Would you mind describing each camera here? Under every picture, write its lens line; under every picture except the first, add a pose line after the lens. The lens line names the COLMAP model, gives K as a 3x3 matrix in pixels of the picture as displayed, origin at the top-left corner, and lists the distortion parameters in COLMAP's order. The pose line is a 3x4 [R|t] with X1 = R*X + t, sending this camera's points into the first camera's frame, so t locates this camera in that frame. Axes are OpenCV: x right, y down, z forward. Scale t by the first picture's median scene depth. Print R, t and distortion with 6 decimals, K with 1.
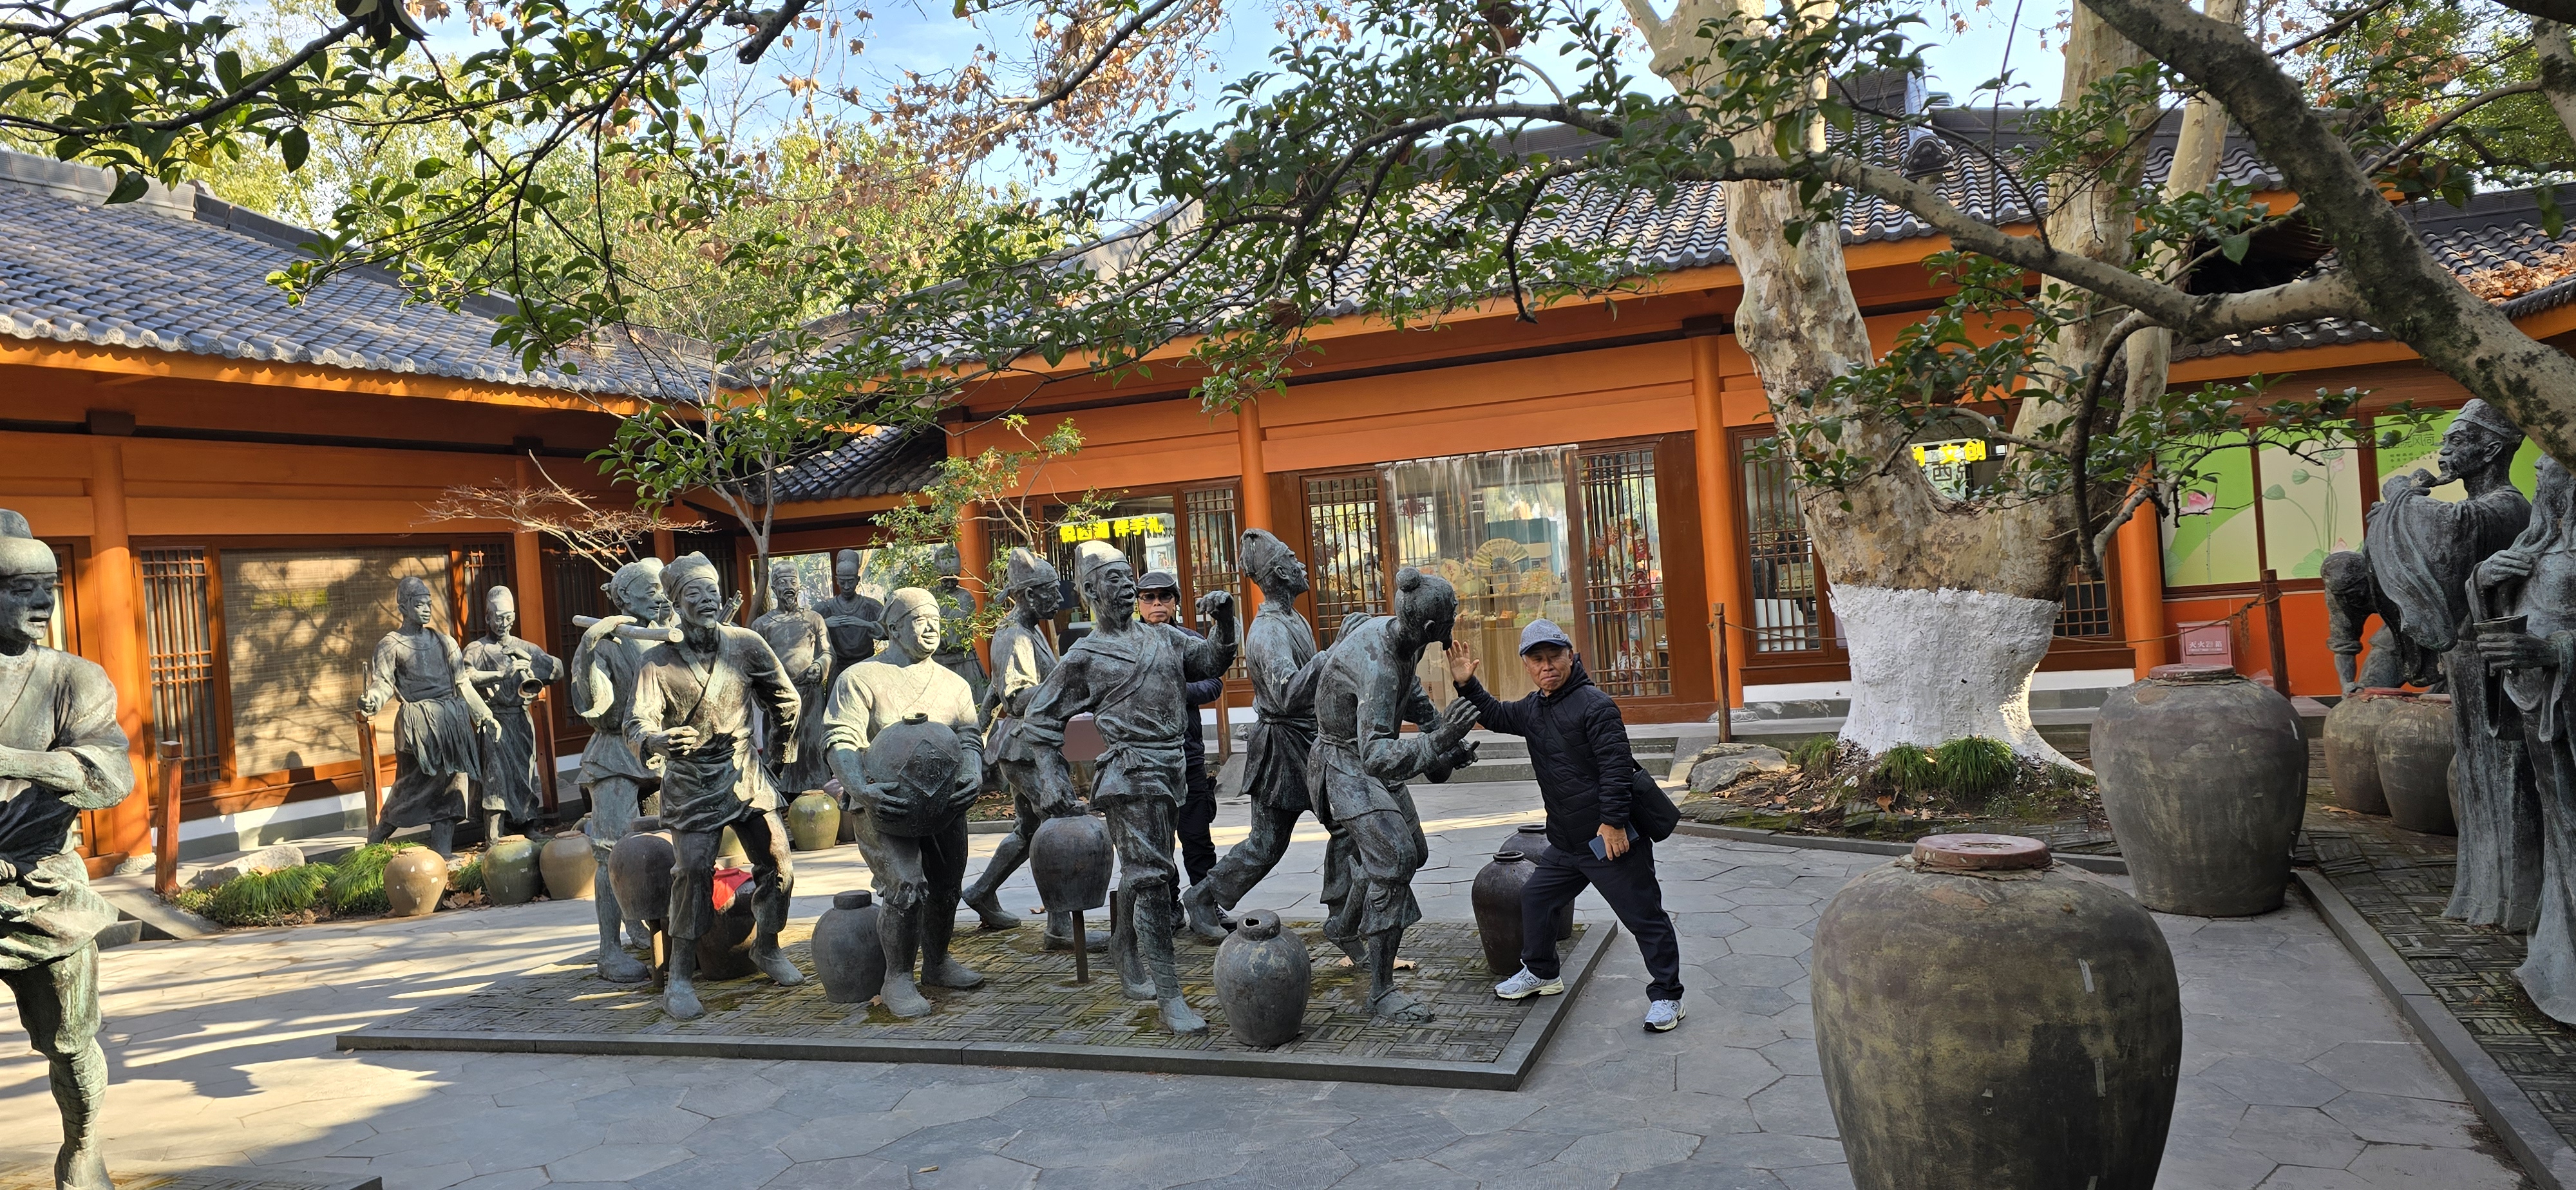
lens RADIAL K [[1630.6, 0, 1295.4], [0, 1630.6, 554.4], [0, 0, 1]] dist [0.111537, -0.214916]
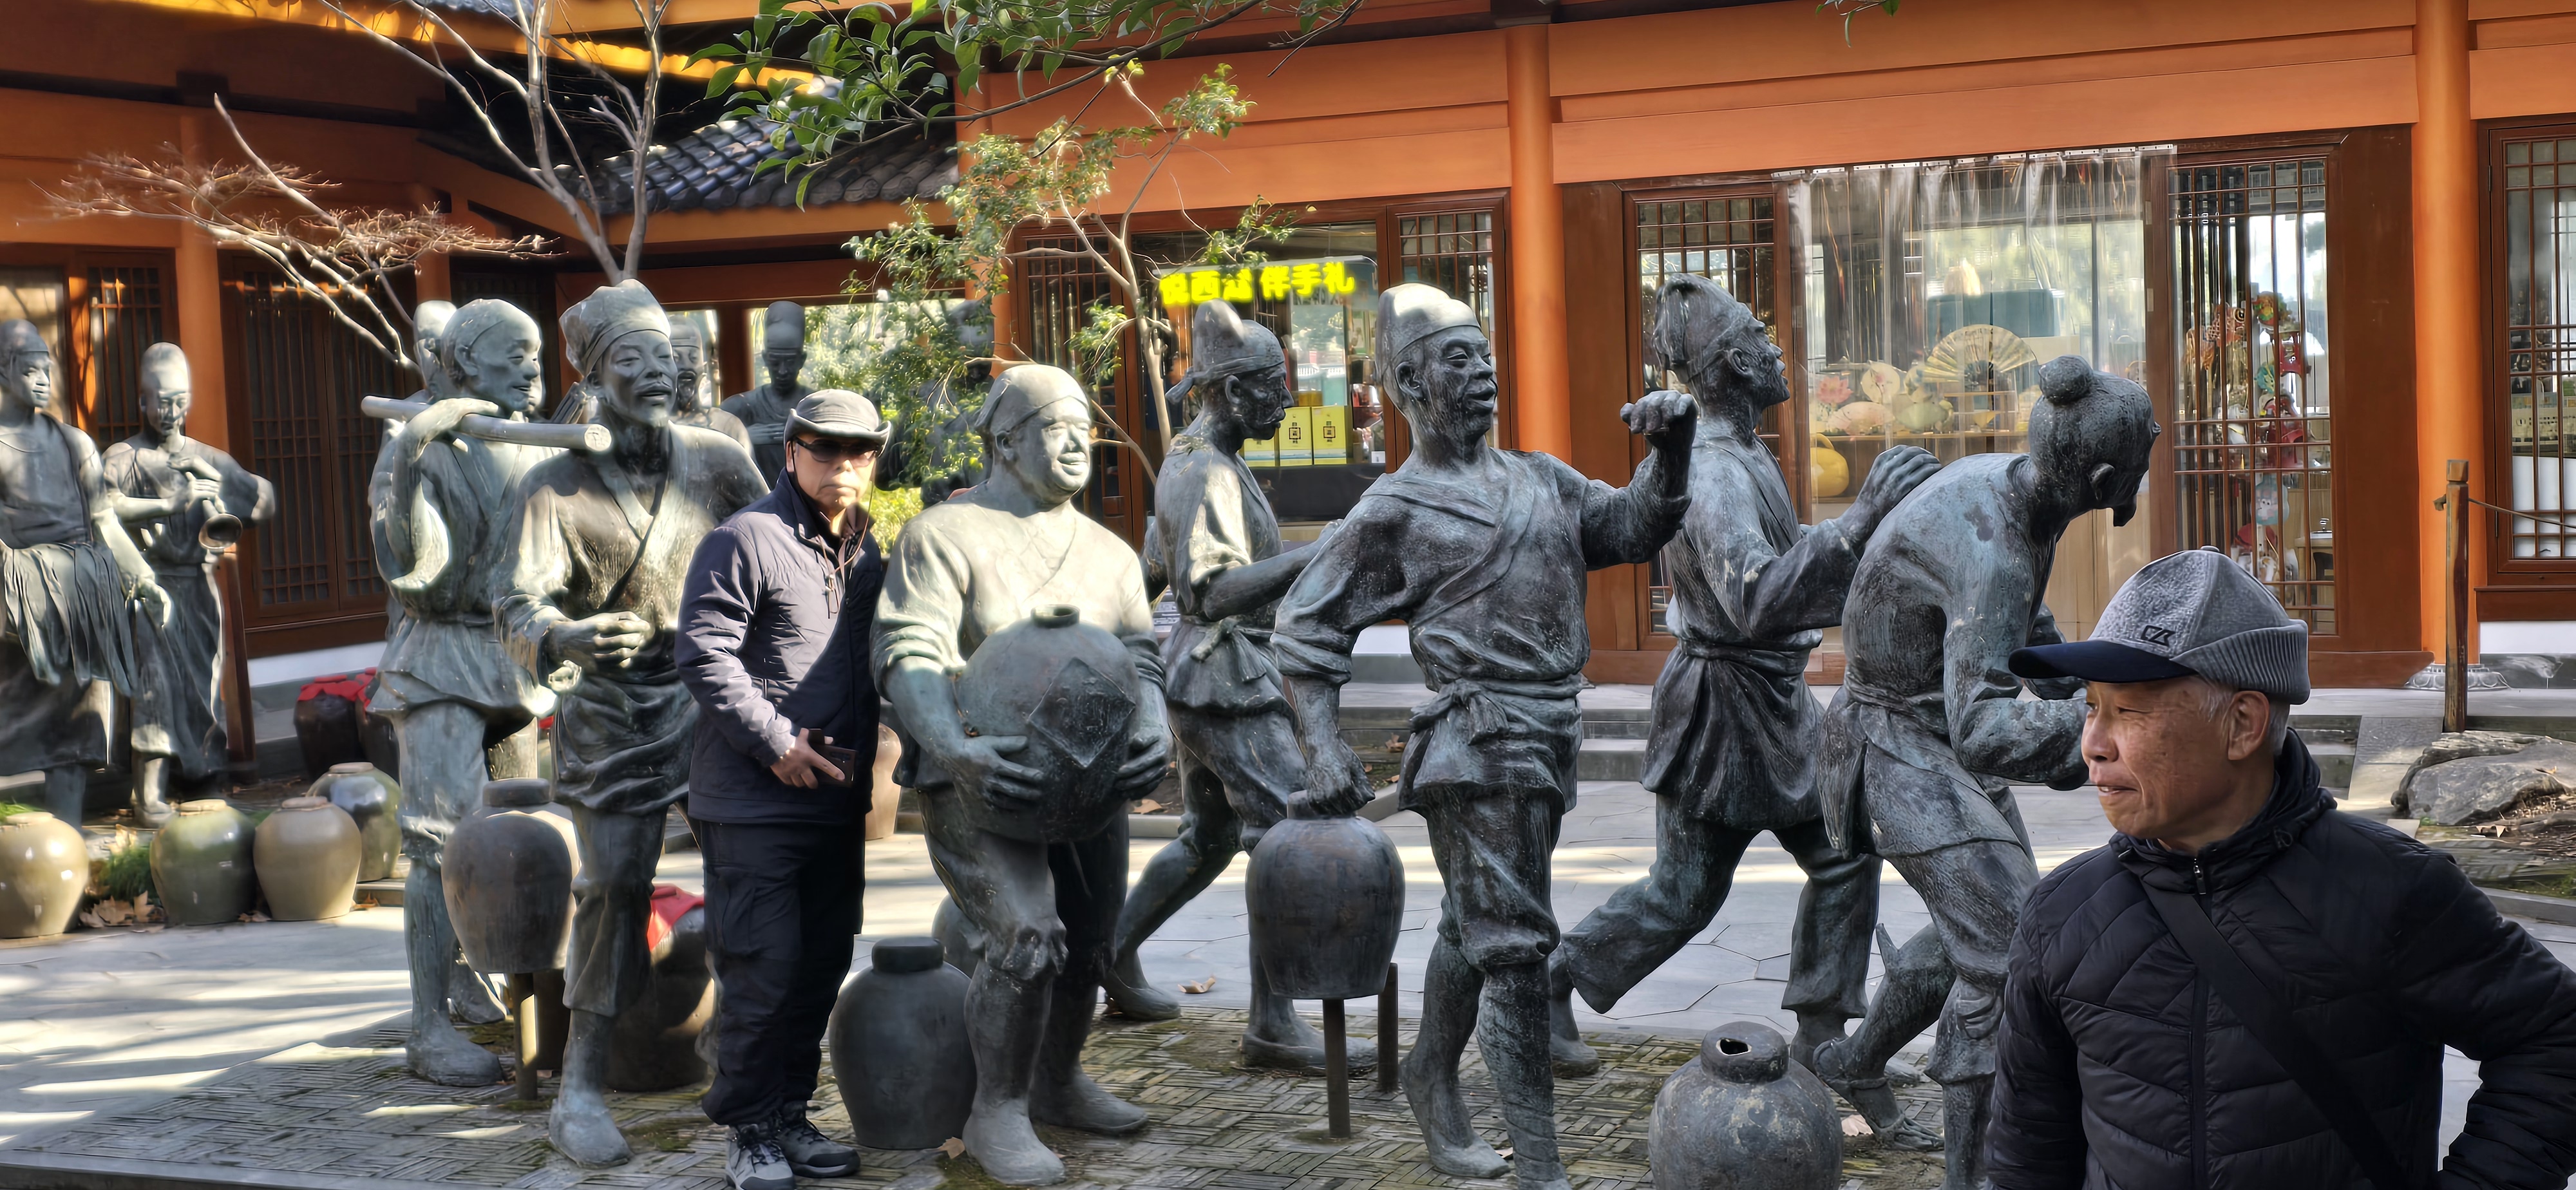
lens RADIAL K [[2952.7, 0, 1297.6], [0, 2952.7, 527.5], [0, 0, 1]] dist [0.187164, -0.619791]
pose [[0.997447, 0.039547, -0.059459, -0.083726], [-0.035891, 0.997471, 0.061343, 0.009917], [0.061734, -0.059053, 0.996344, 0.064423]]
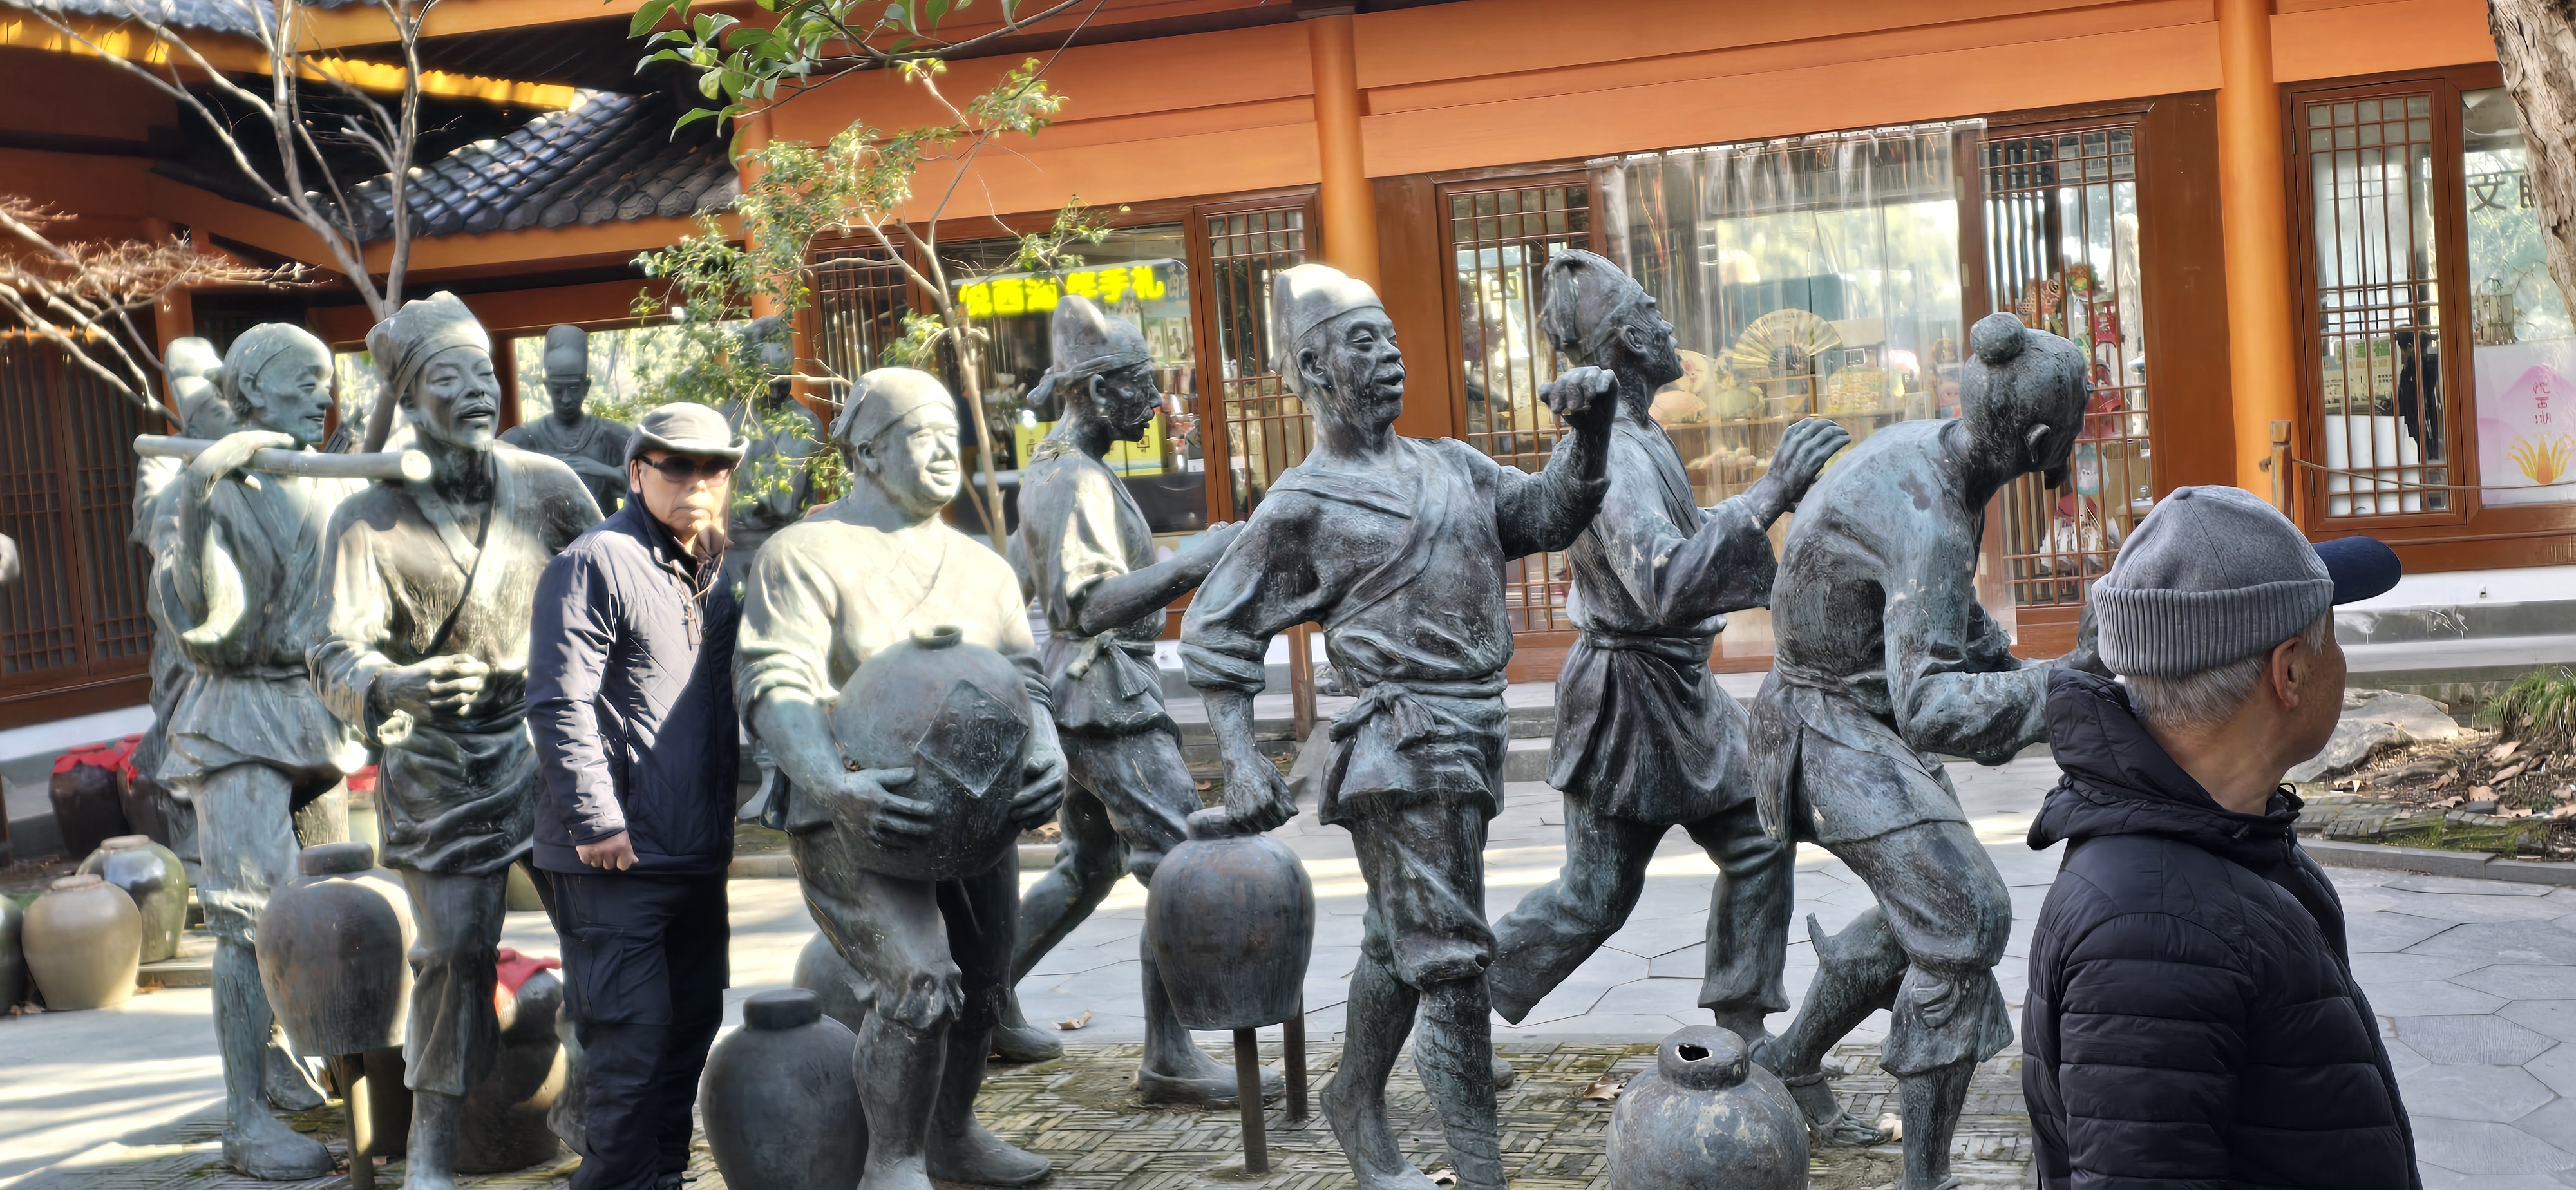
lens RADIAL K [[2970.1, 0, 1385.8], [0, 2970.1, 565.7], [0, 0, 1]] dist [0.139508, -0.368527]
pose [[0.998961, -0.005253, 0.045280, -0.115901], [0.002167, 0.997687, 0.067939, 0.016791], [-0.045532, -0.067770, 0.996661, 0.105578]]
